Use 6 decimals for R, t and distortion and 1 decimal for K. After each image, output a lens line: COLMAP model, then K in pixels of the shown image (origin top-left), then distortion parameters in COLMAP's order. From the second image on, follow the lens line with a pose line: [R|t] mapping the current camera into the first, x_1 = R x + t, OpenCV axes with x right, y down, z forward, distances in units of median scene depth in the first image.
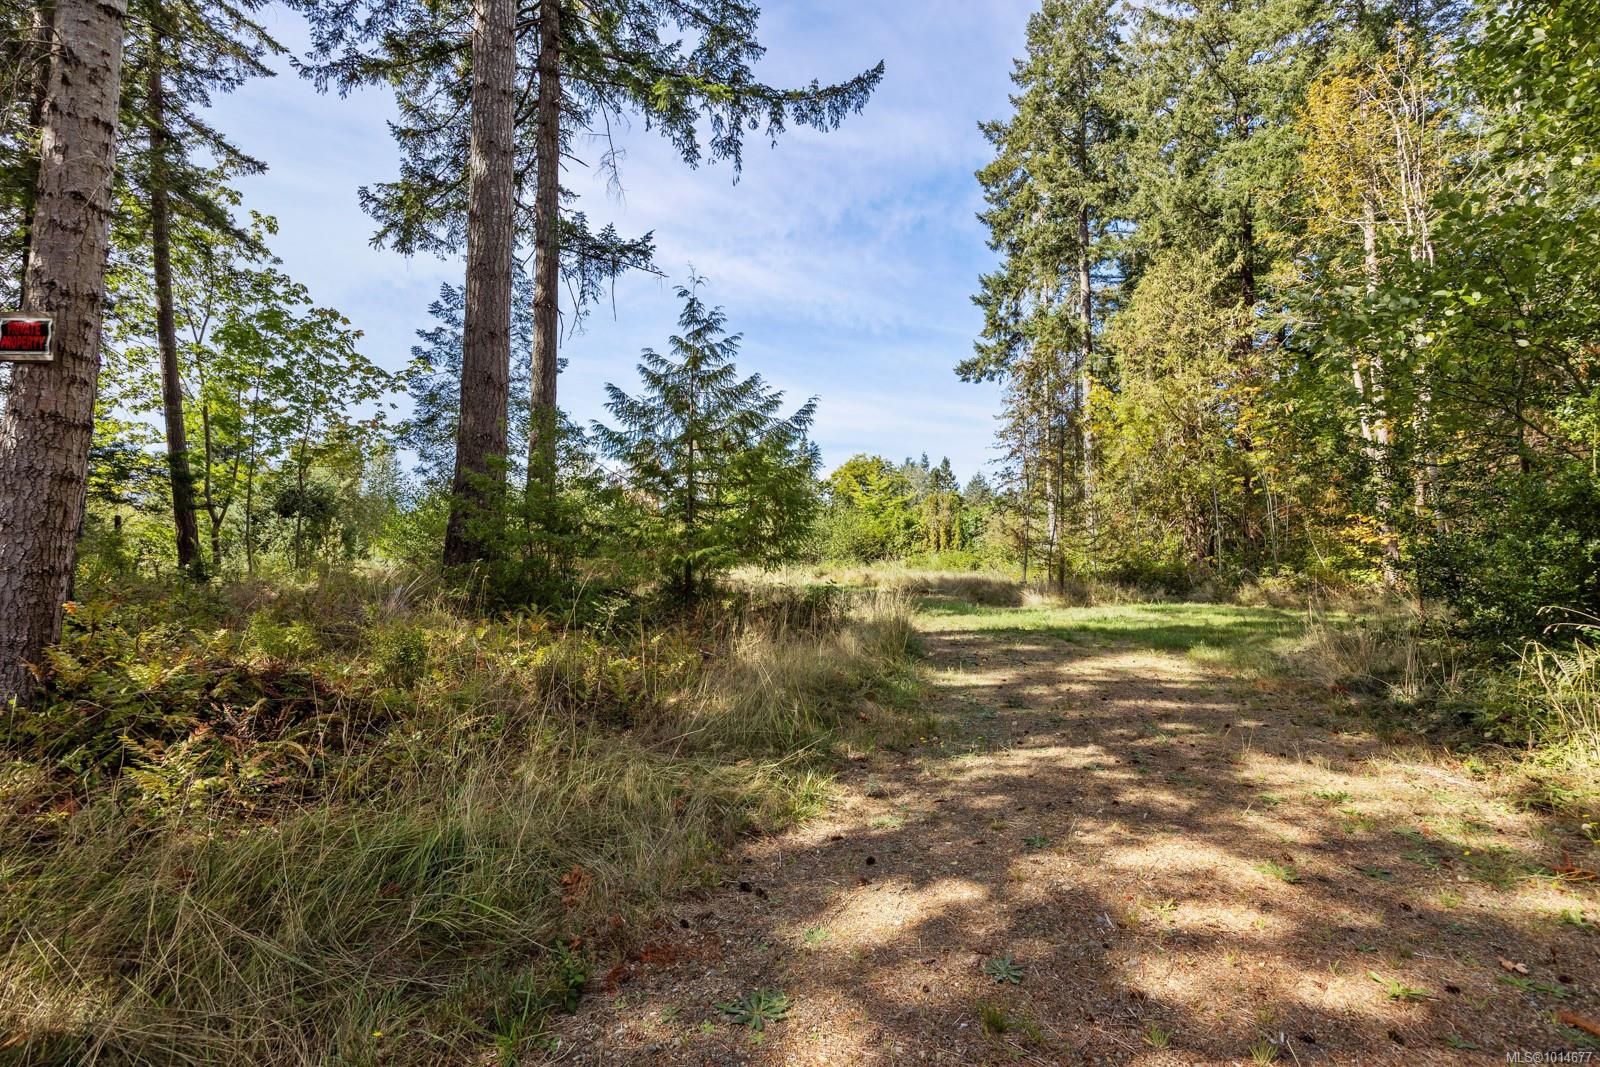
lens RADIAL K [[775.0, 0, 797.8], [0, 775.0, 530.5], [0, 0, 1]] dist [-0.000899, 0.000057]
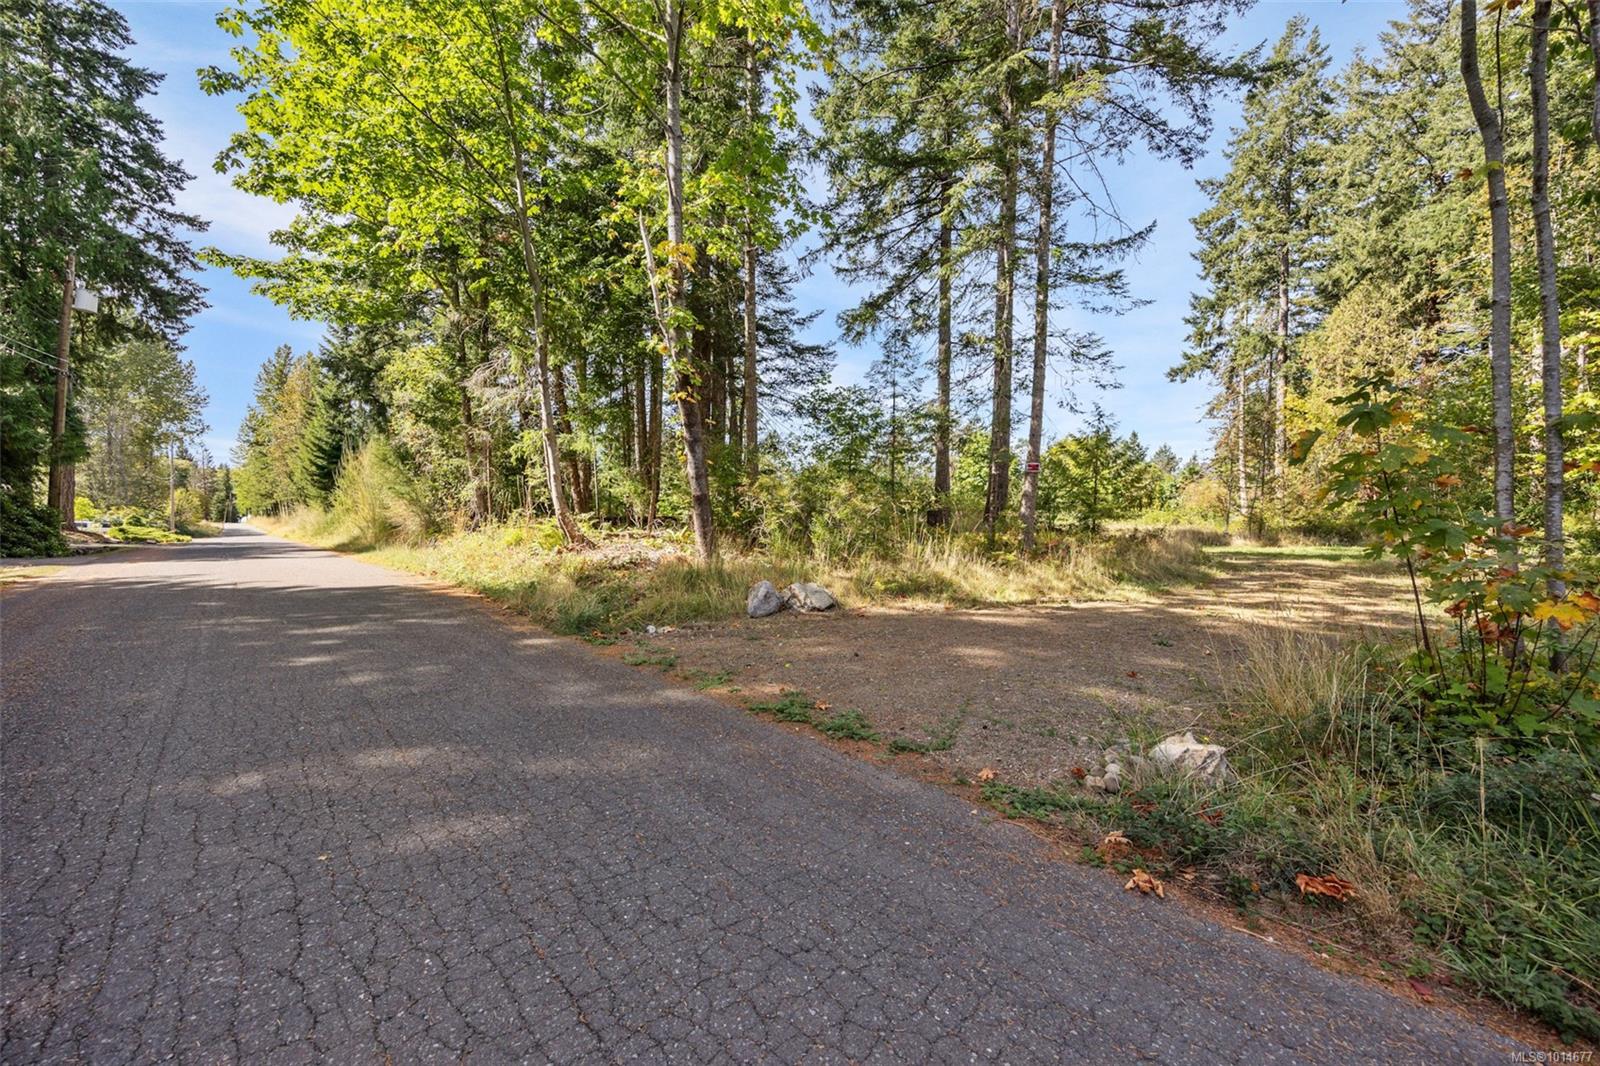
lens RADIAL K [[647.8, 0, 802.5], [0, 647.8, 536.1], [0, 0, 1]] dist [0.010271, 0.000262]
pose [[0.966575, 0.019922, -0.255608, -0.128180], [-0.001608, 0.997428, 0.071658, -0.011861], [0.256378, -0.068851, 0.964121, -0.300722]]
